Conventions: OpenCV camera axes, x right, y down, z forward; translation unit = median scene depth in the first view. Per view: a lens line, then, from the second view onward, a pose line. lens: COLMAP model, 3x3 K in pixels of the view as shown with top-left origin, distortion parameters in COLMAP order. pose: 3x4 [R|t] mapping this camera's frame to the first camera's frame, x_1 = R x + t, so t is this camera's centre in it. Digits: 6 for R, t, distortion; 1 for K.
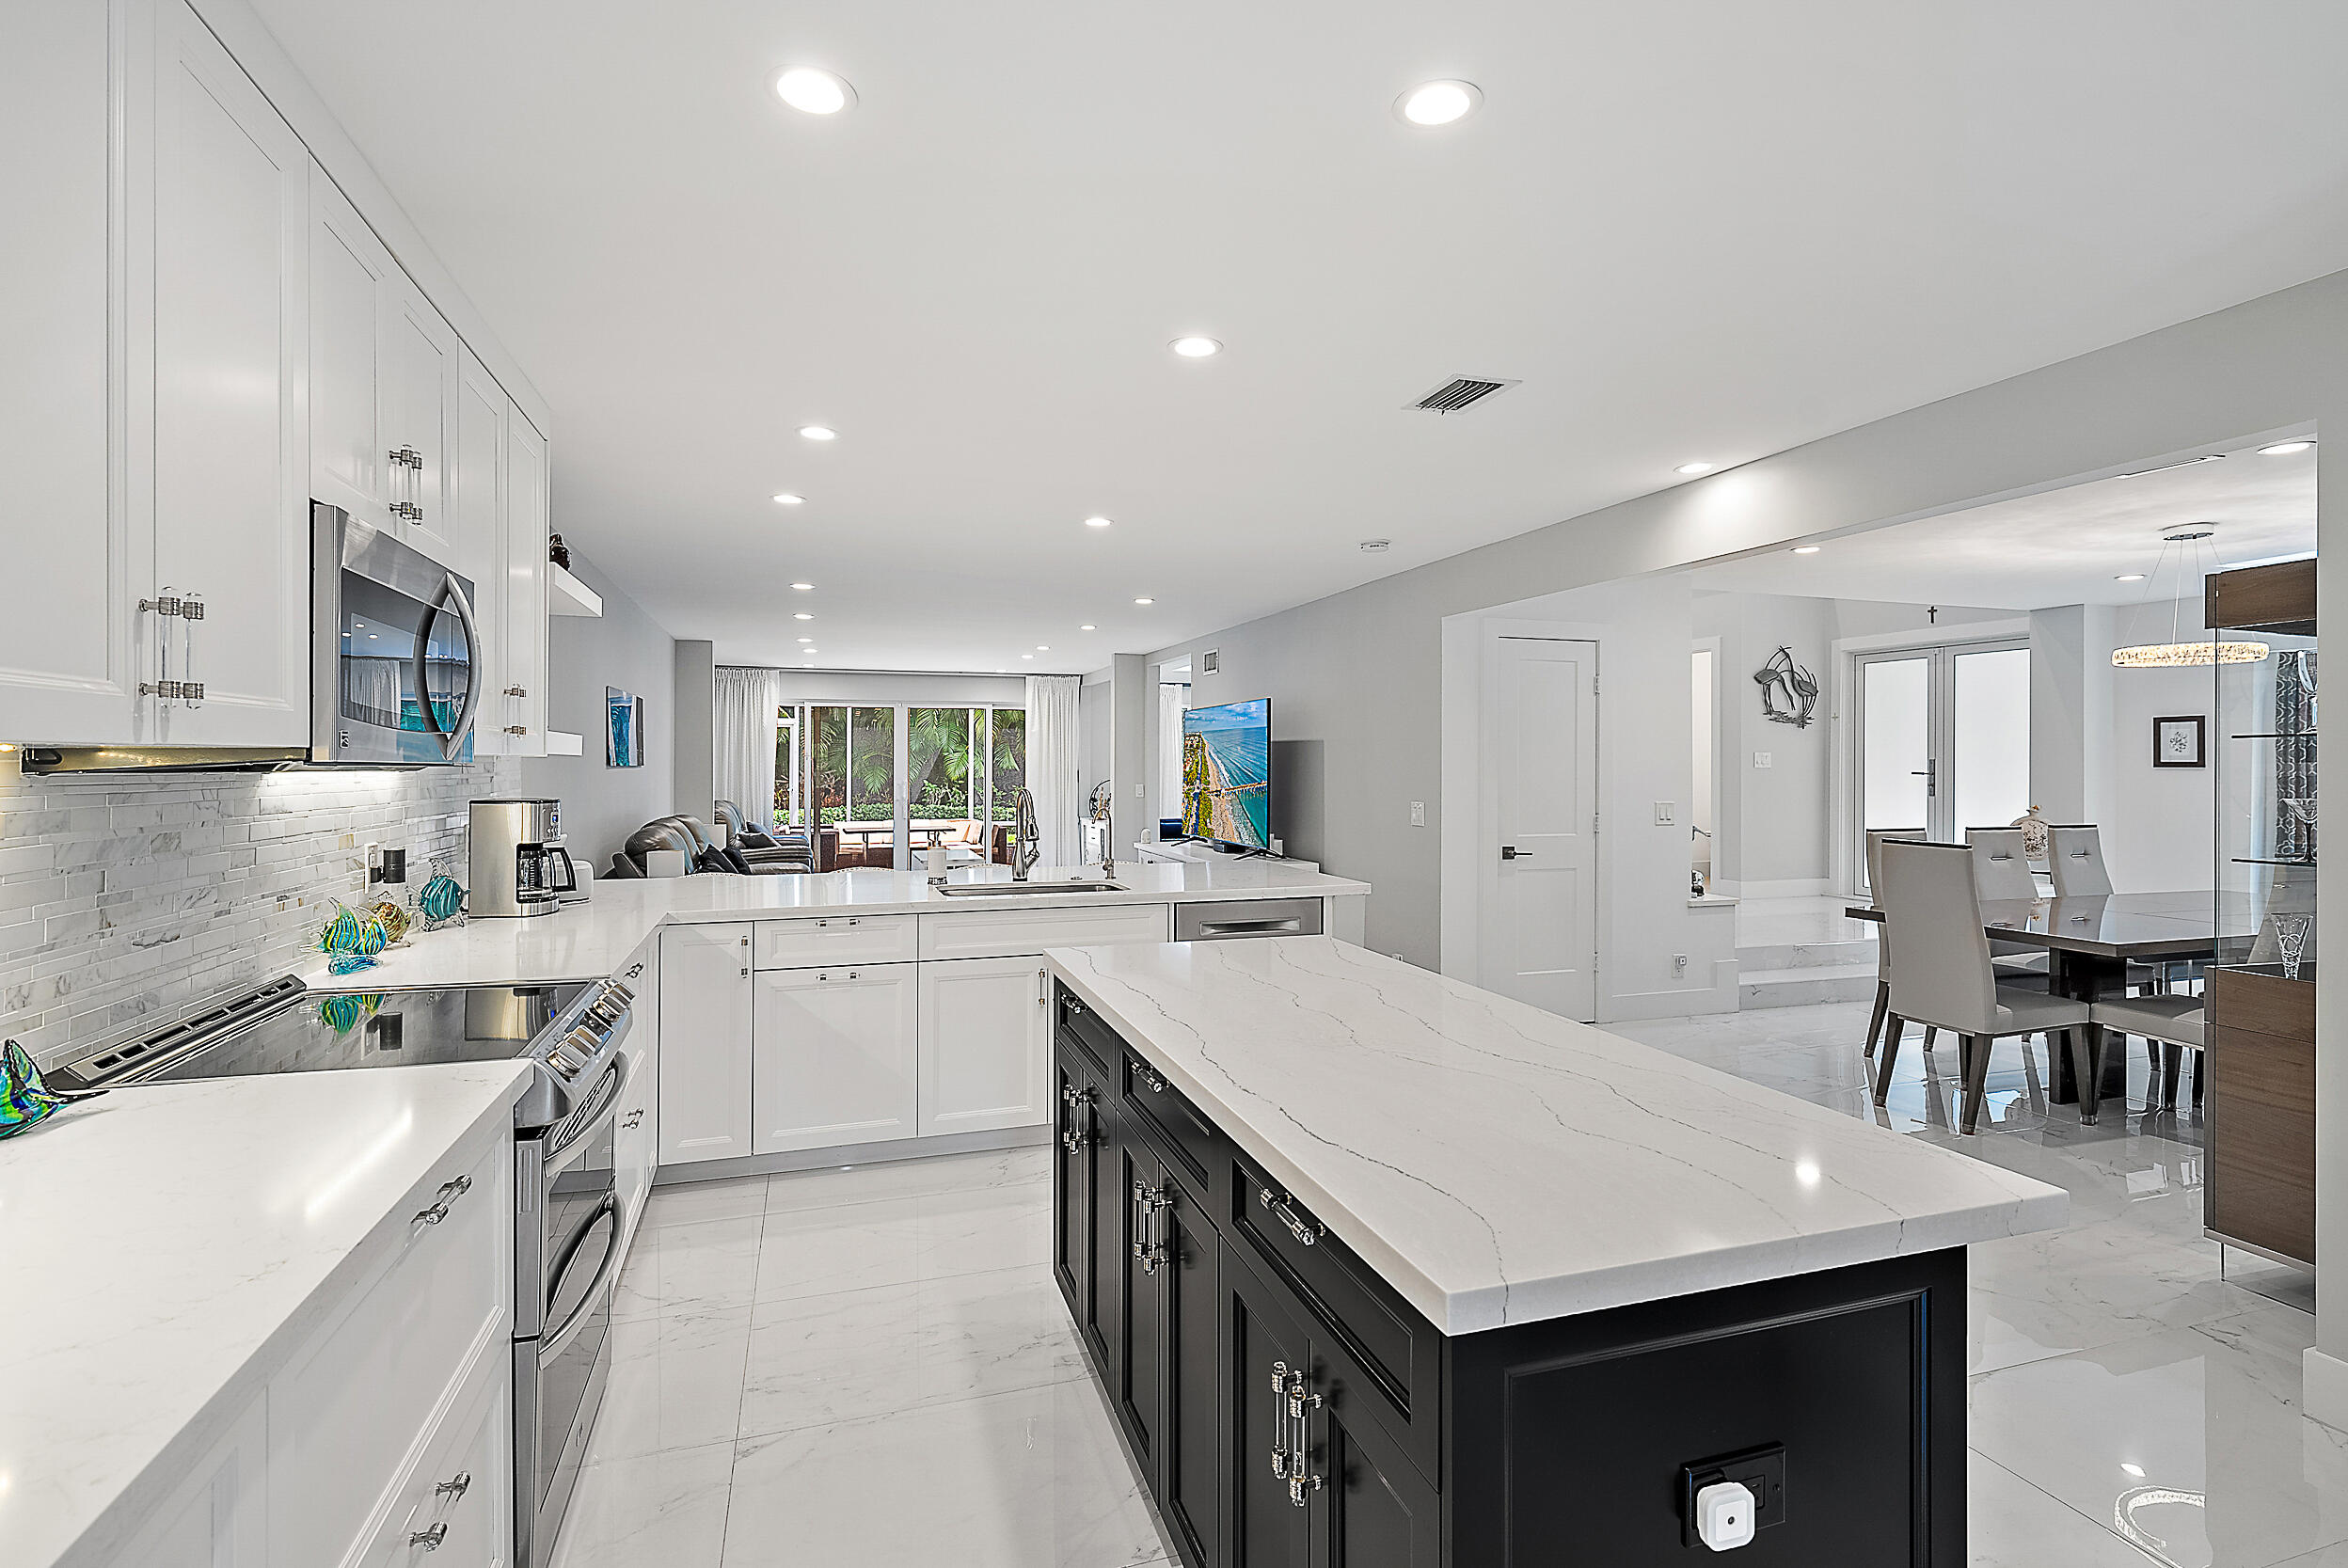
lens RADIAL K [[1097.0, 0, 1165.5], [0, 1097.0, 770.4], [0, 0, 1]] dist [-0.016301, -0.000296]
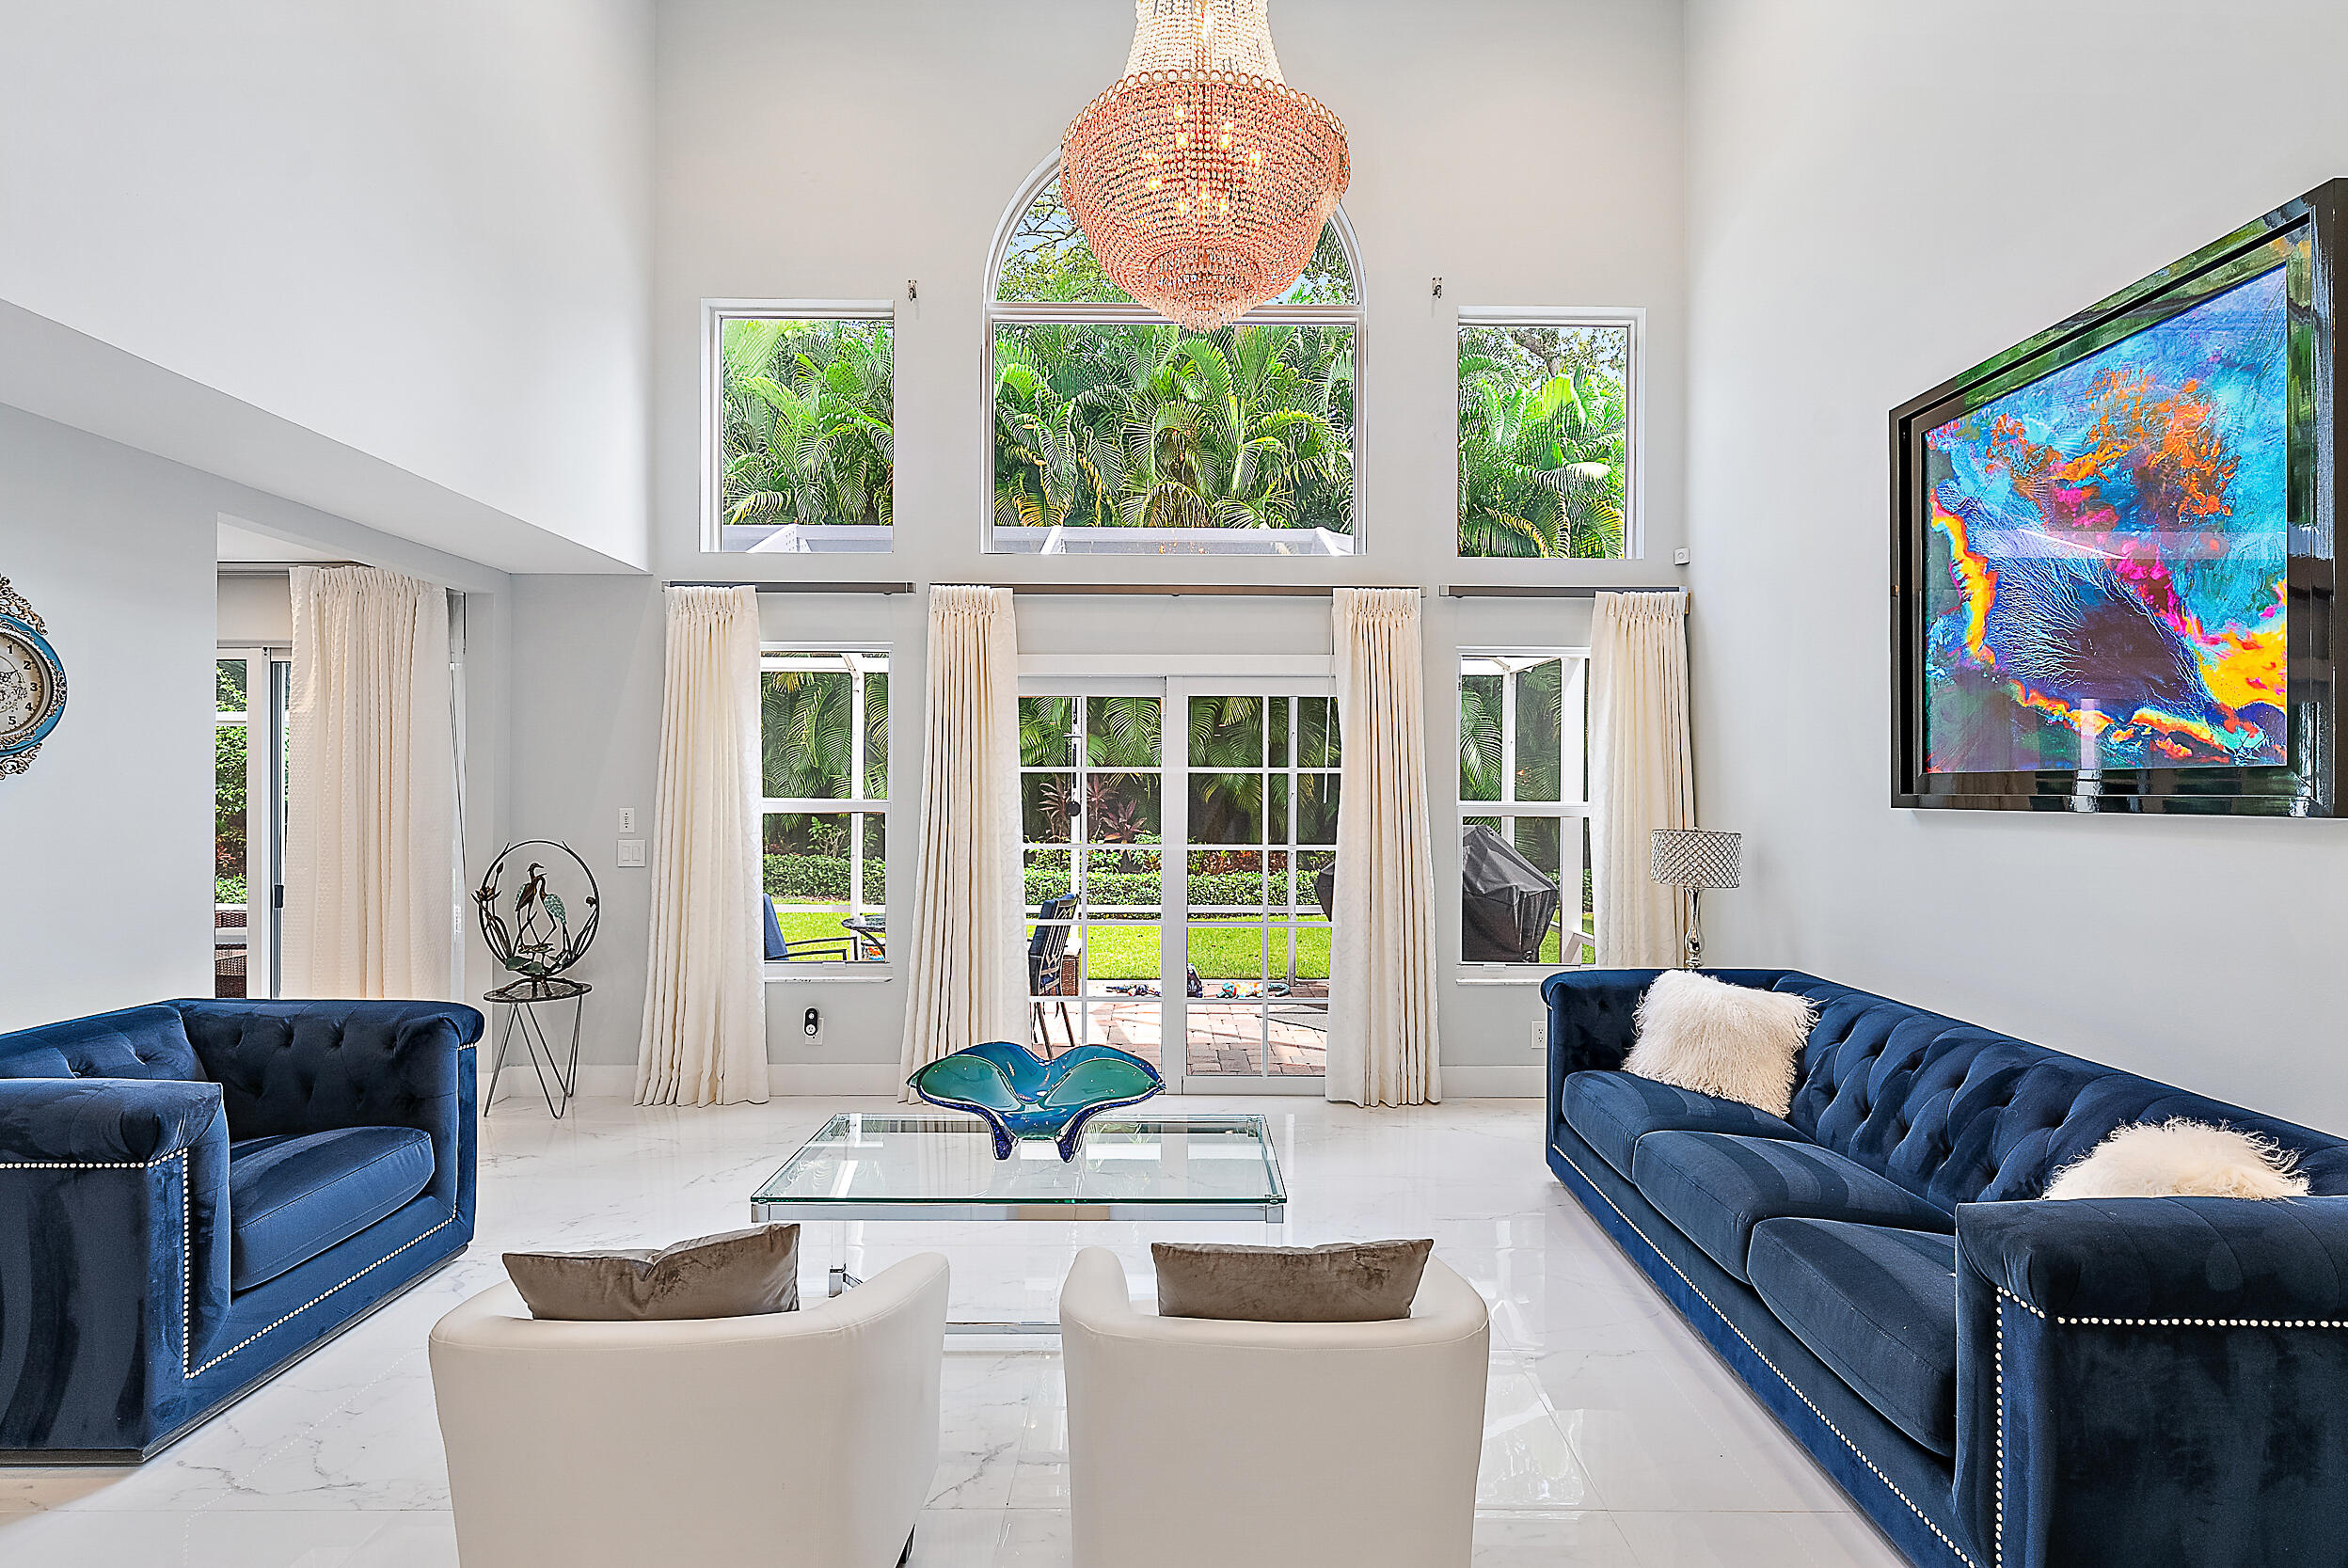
lens RADIAL K [[1064.2, 0, 1168.4], [0, 1064.2, 788.8], [0, 0, 1]] dist [0.003353, 0.000075]
pose [[0.956884, 0.000215, -0.290469, 0.277821], [-0.003219, 0.999946, -0.009862, -0.006393], [0.290451, 0.010371, 0.956834, 0.753591]]
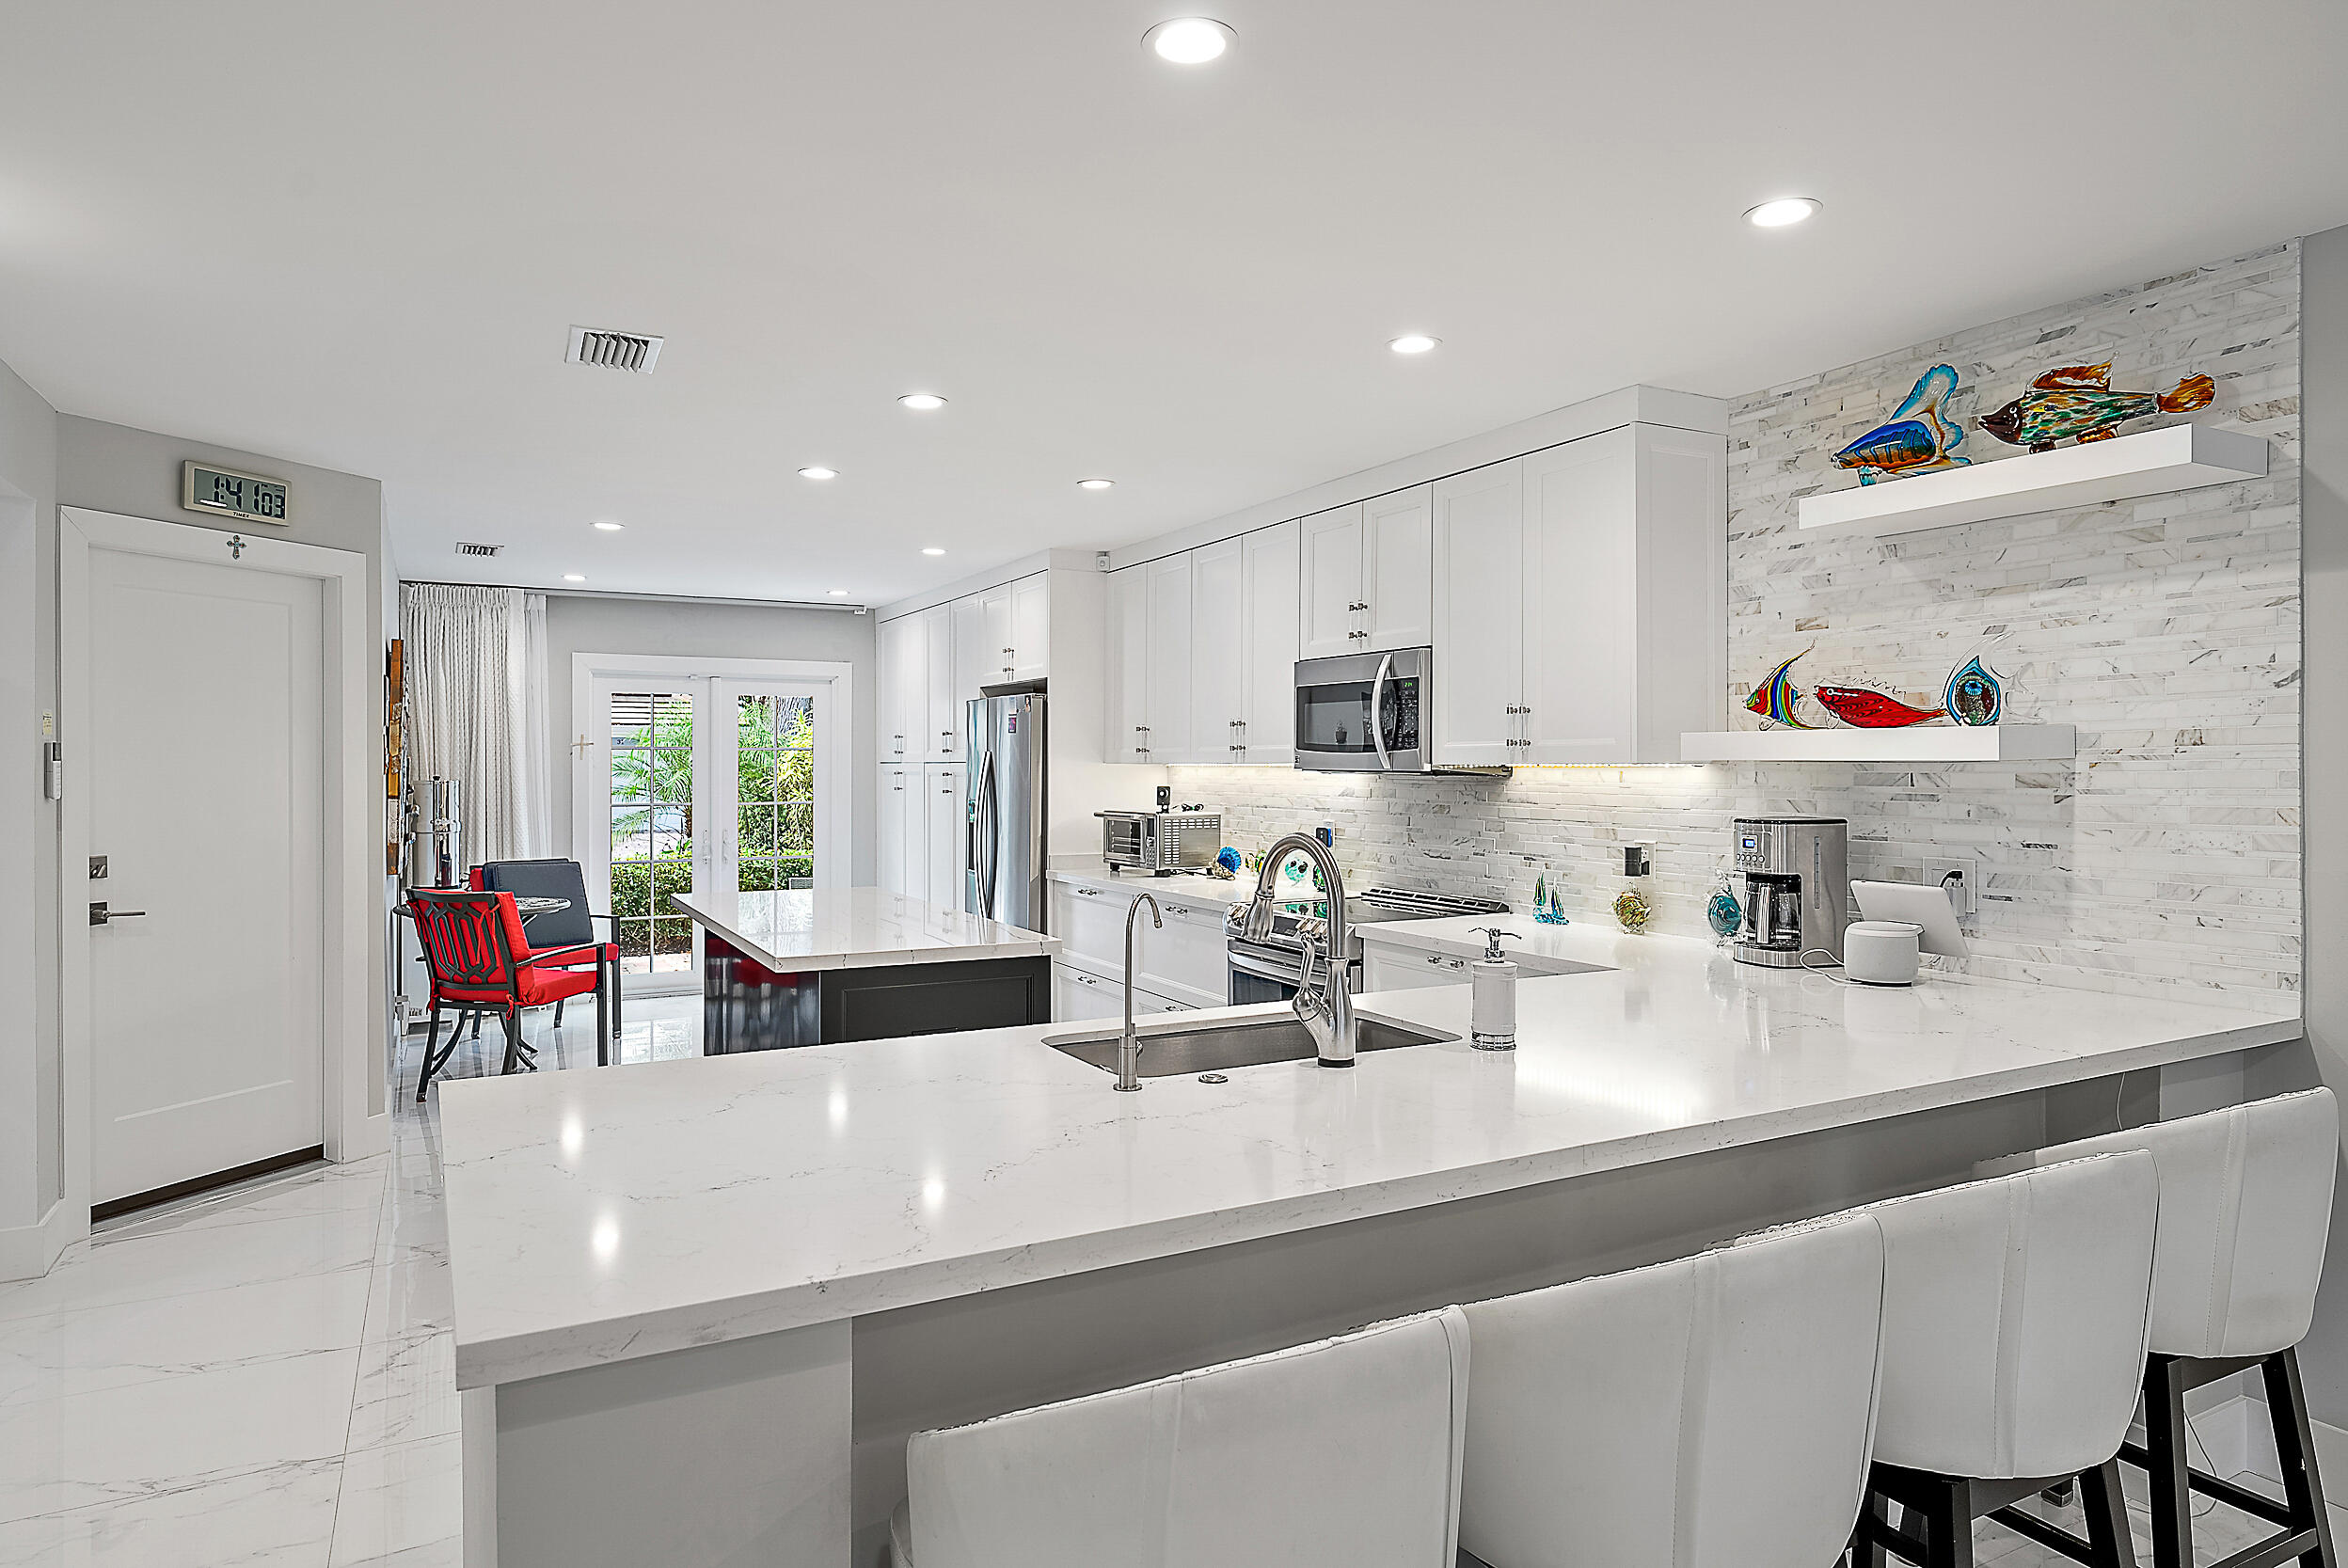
lens RADIAL K [[1371.4, 0, 1180.6], [0, 1371.4, 777.8], [0, 0, 1]] dist [0.005947, 0.000456]
pose [[-0.982559, -0.002539, -0.185934, 0.006040], [-0.004853, 0.999916, 0.011993, -0.003235], [0.185888, 0.012686, -0.982489, 0.519816]]
